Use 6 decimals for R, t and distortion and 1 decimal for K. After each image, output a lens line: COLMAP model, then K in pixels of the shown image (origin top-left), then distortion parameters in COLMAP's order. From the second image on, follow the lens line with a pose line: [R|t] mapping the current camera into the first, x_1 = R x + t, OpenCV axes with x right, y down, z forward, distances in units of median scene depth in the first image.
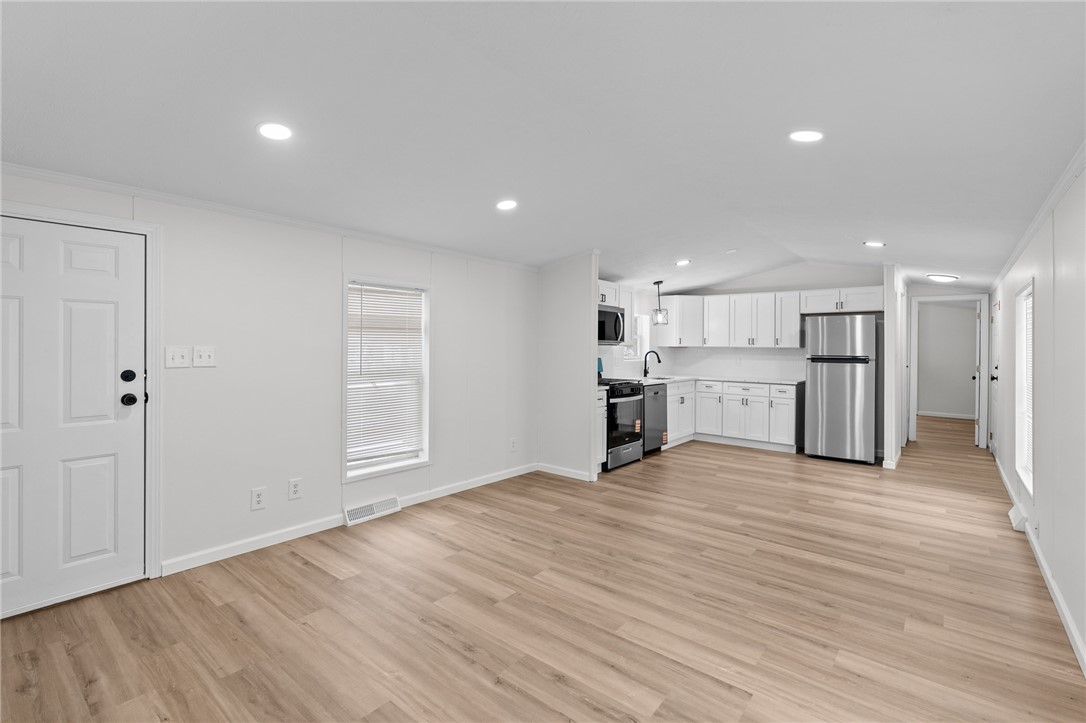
lens RADIAL K [[500.9, 0, 536.9], [0, 500.9, 344.3], [0, 0, 1]] dist [-0.001490, -0.000116]
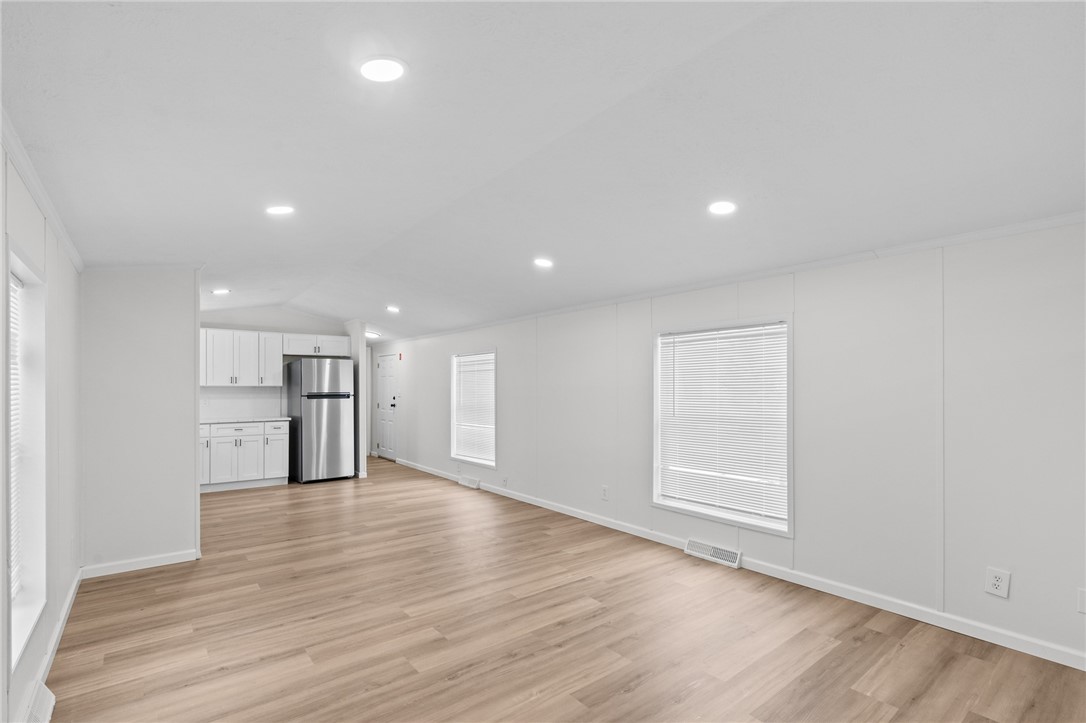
lens RADIAL K [[499.5, 0, 539.5], [0, 499.5, 385.1], [0, 0, 1]] dist [-0.003672, -0.000241]
pose [[0.209791, -0.006891, 0.977722, -0.558901], [-0.001184, 0.999973, 0.007302, -0.005279], [-0.977746, -0.002689, 0.209777, 0.322489]]
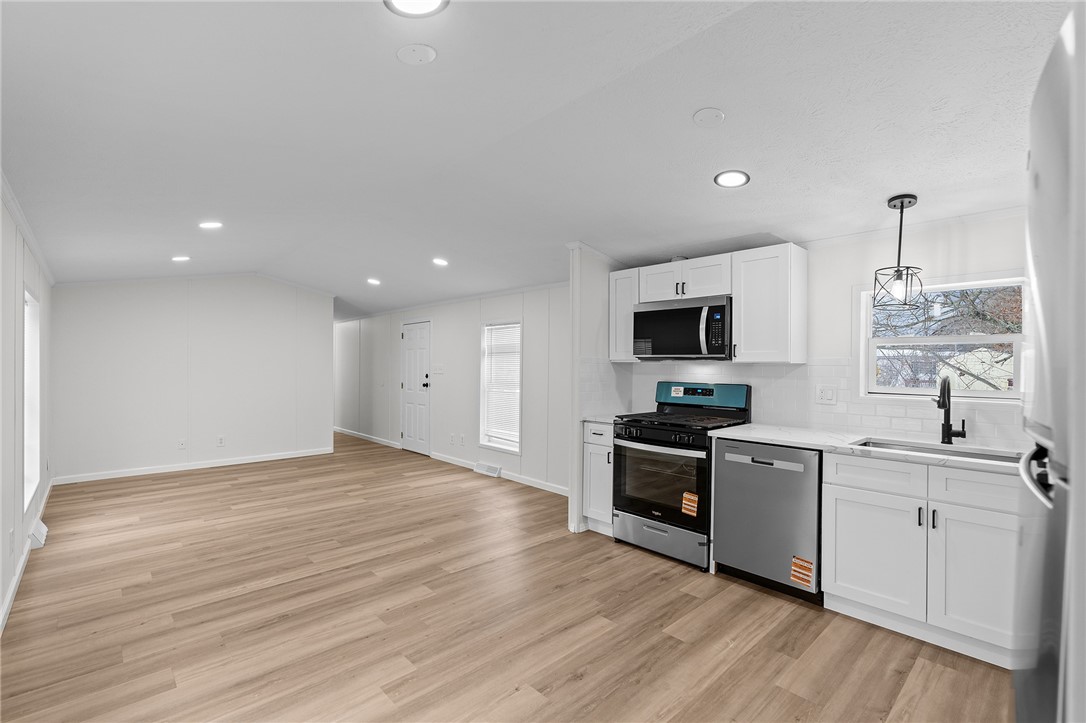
lens RADIAL K [[489.1, 0, 538.6], [0, 489.1, 363.6], [0, 0, 1]] dist [-0.006992, -0.000164]
pose [[-0.141805, -0.013562, -0.989802, 0.930231], [-0.005863, 0.999900, -0.012860, 0.015377], [0.989877, 0.003979, -0.141870, 1.094165]]
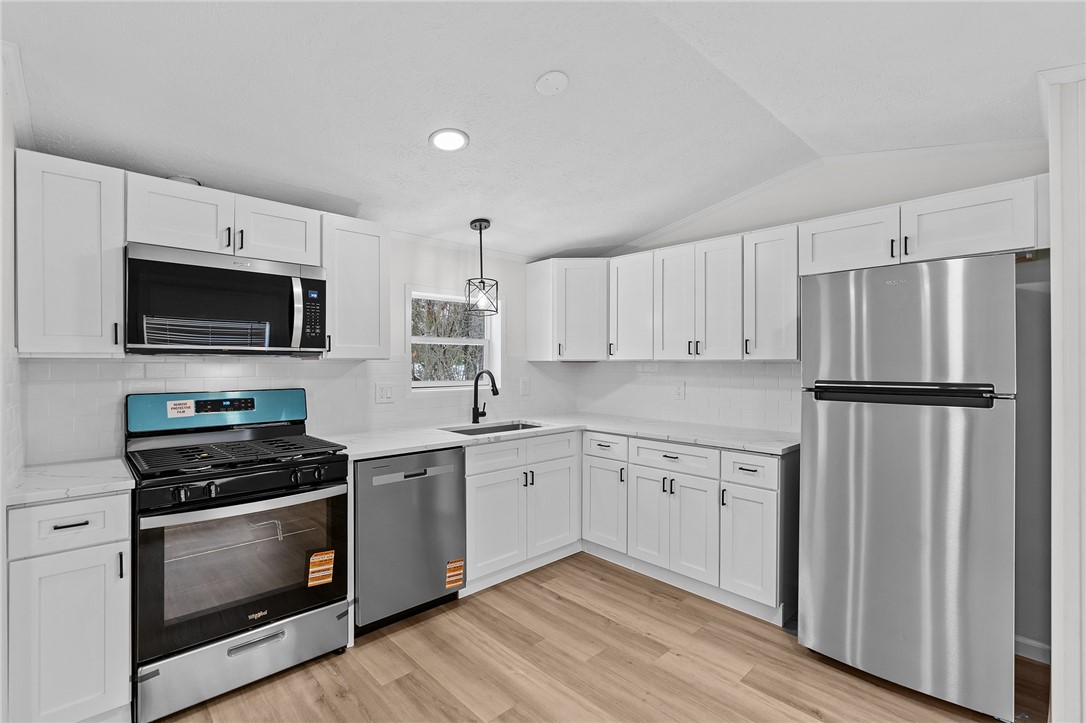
lens RADIAL K [[489.1, 0, 538.6], [0, 489.1, 363.6], [0, 0, 1]] dist [-0.006992, -0.000164]
pose [[0.991652, -0.008387, -0.128672, 0.499651], [0.009235, 0.999939, 0.005998, 0.006990], [0.128614, -0.007137, 0.991669, 0.786804]]
